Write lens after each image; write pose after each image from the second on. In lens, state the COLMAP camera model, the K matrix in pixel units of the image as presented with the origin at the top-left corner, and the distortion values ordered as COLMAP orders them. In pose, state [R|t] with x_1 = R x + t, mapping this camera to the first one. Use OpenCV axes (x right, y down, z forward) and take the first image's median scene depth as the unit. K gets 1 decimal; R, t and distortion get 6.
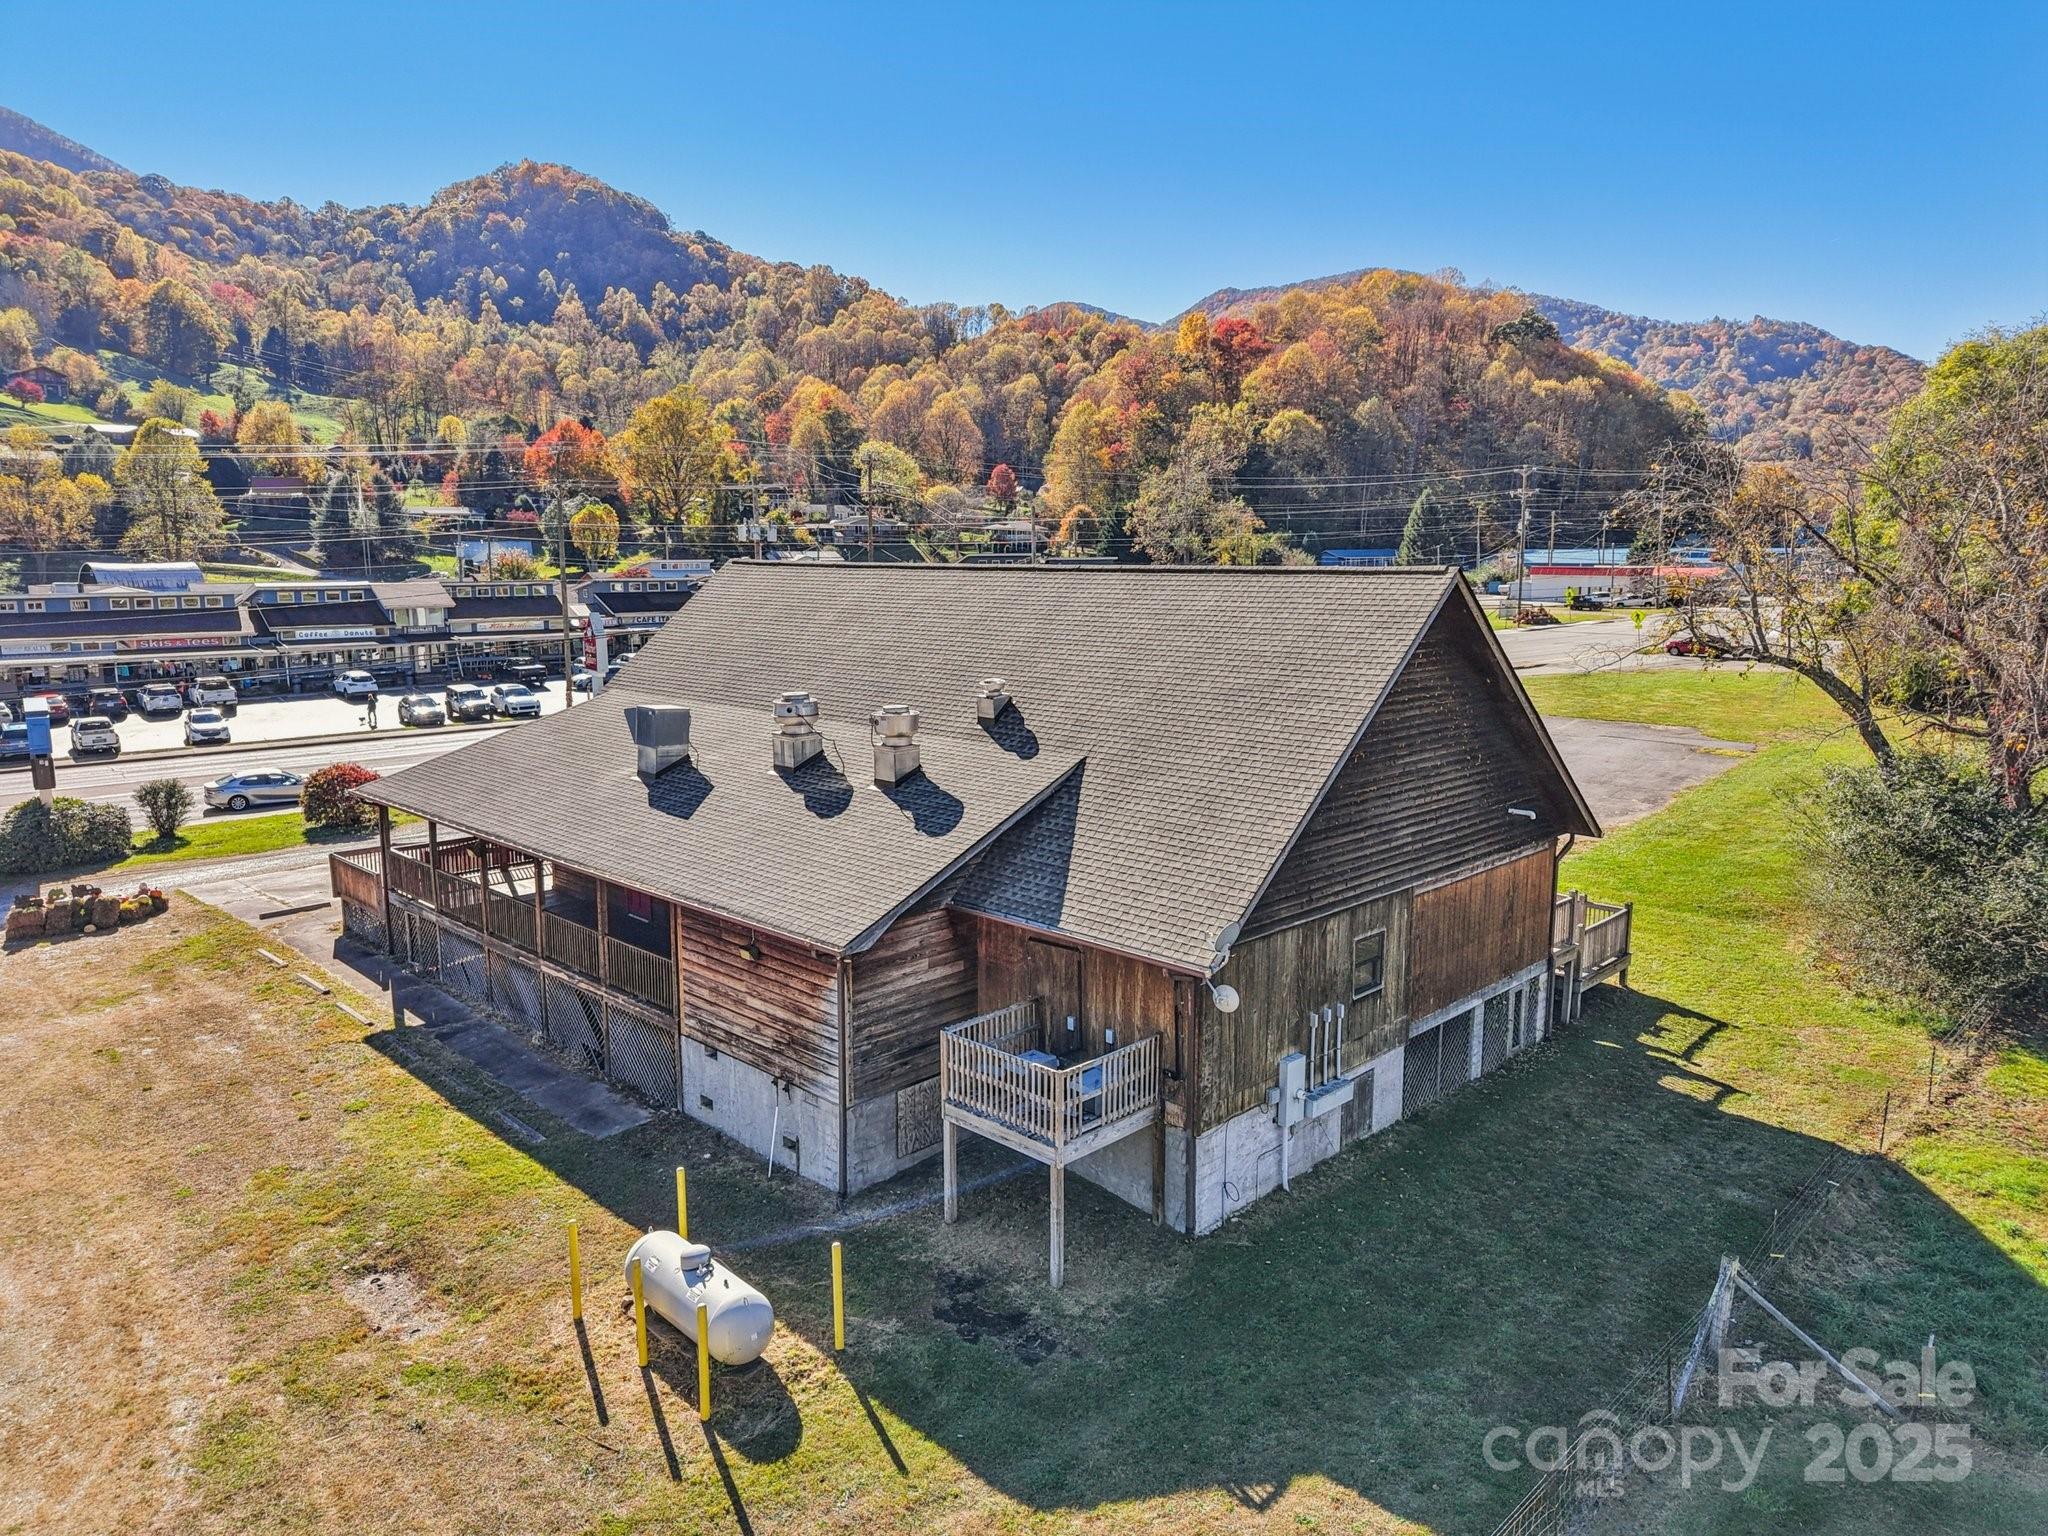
lens RADIAL K [[1382.4, 0, 1050.5], [0, 1382.4, 731.3], [0, 0, 1]] dist [0.014106, -0.016921]
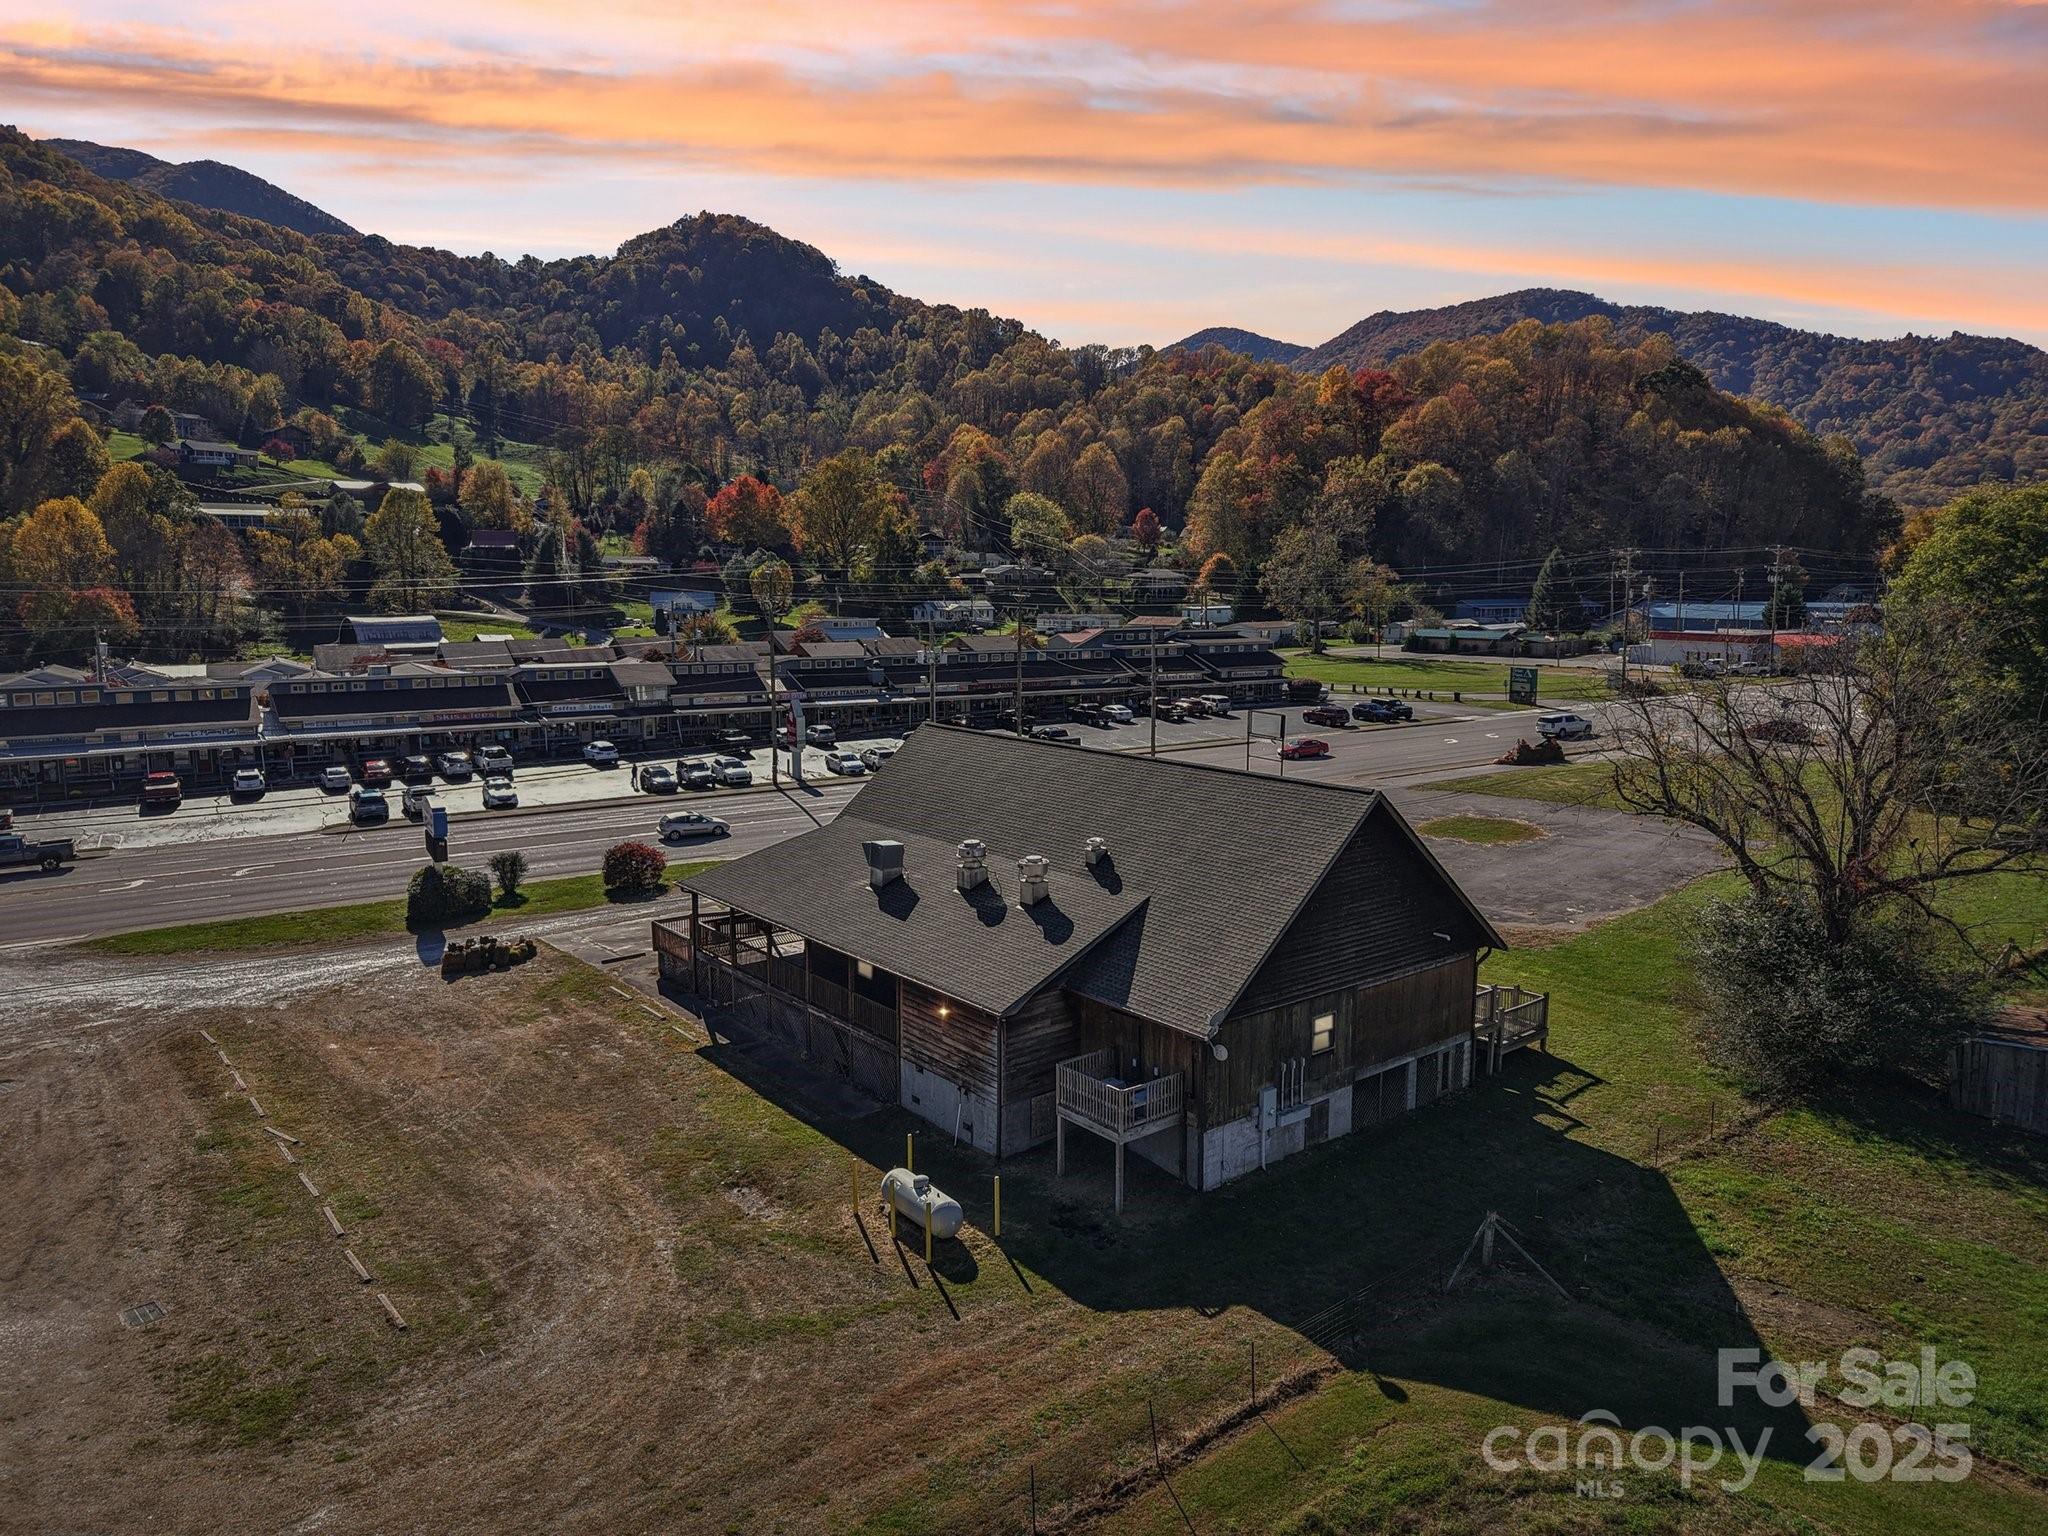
lens RADIAL K [[1382.4, 0, 1043.4], [0, 1382.4, 716.5], [0, 0, 1]] dist [0.014106, -0.016921]
pose [[0.993847, 0.016229, -0.109567, 0.022922], [-0.019295, 0.999450, -0.026977, -0.045117], [0.109069, 0.028925, 0.993613, -0.194445]]
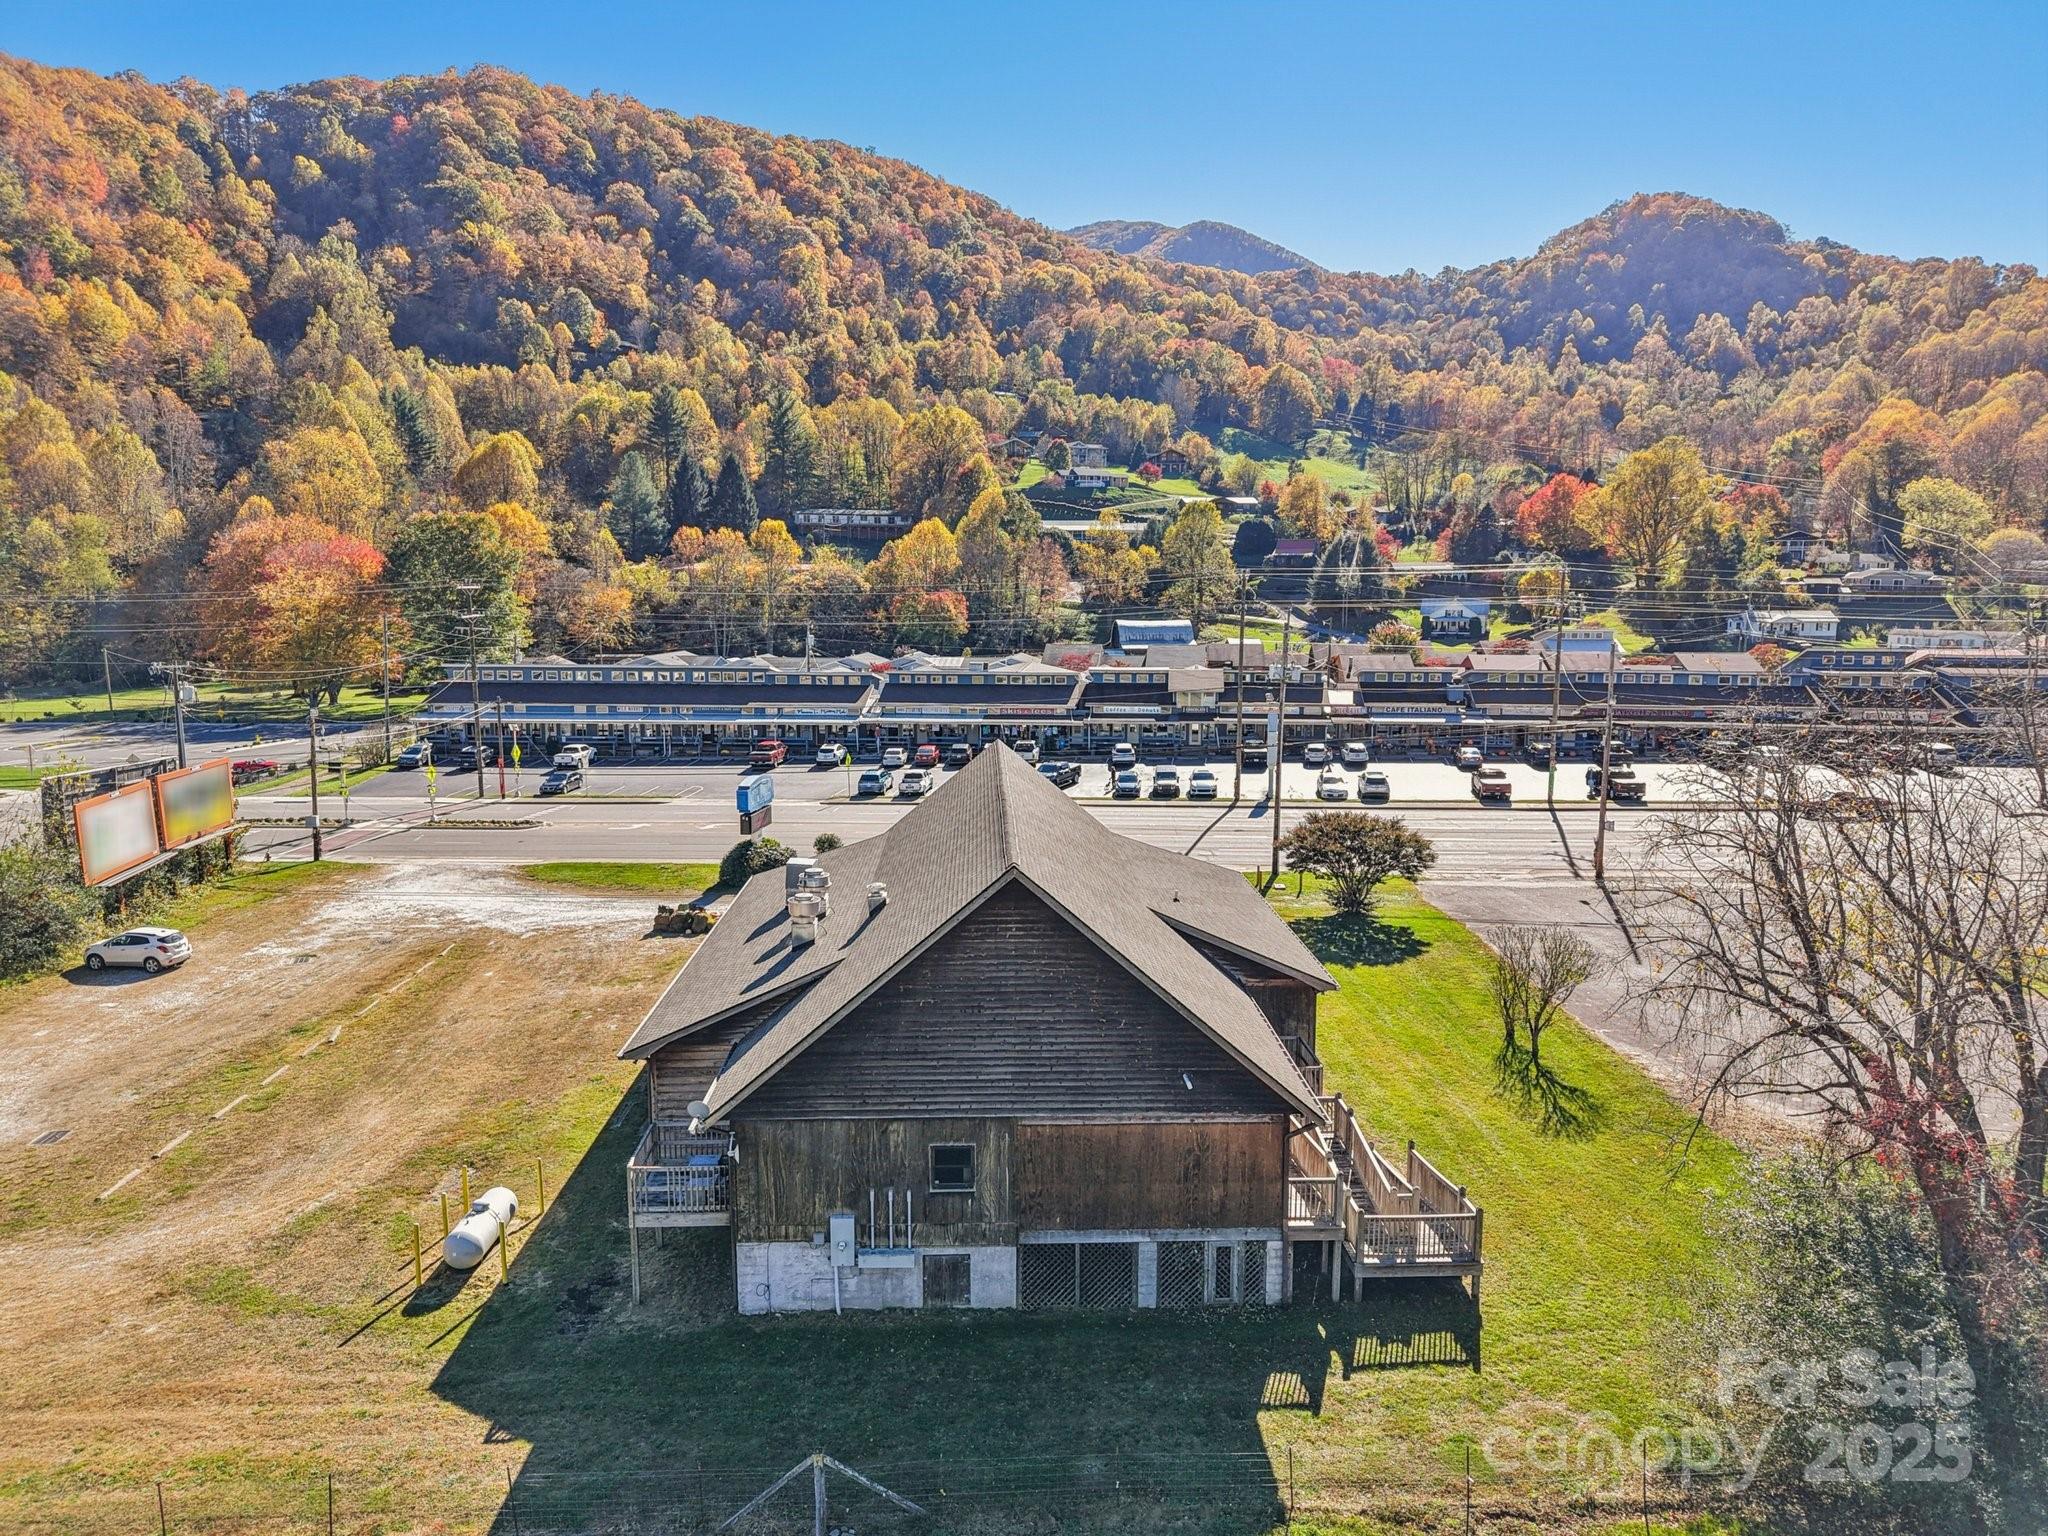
lens RADIAL K [[1382.4, 0, 1033.0], [0, 1382.4, 730.1], [0, 0, 1]] dist [0.014106, -0.016921]
pose [[0.722331, 0.080000, -0.686904, 0.334852], [-0.094684, 0.995373, 0.016359, -0.076346], [0.685035, 0.053222, 0.726564, 0.035946]]
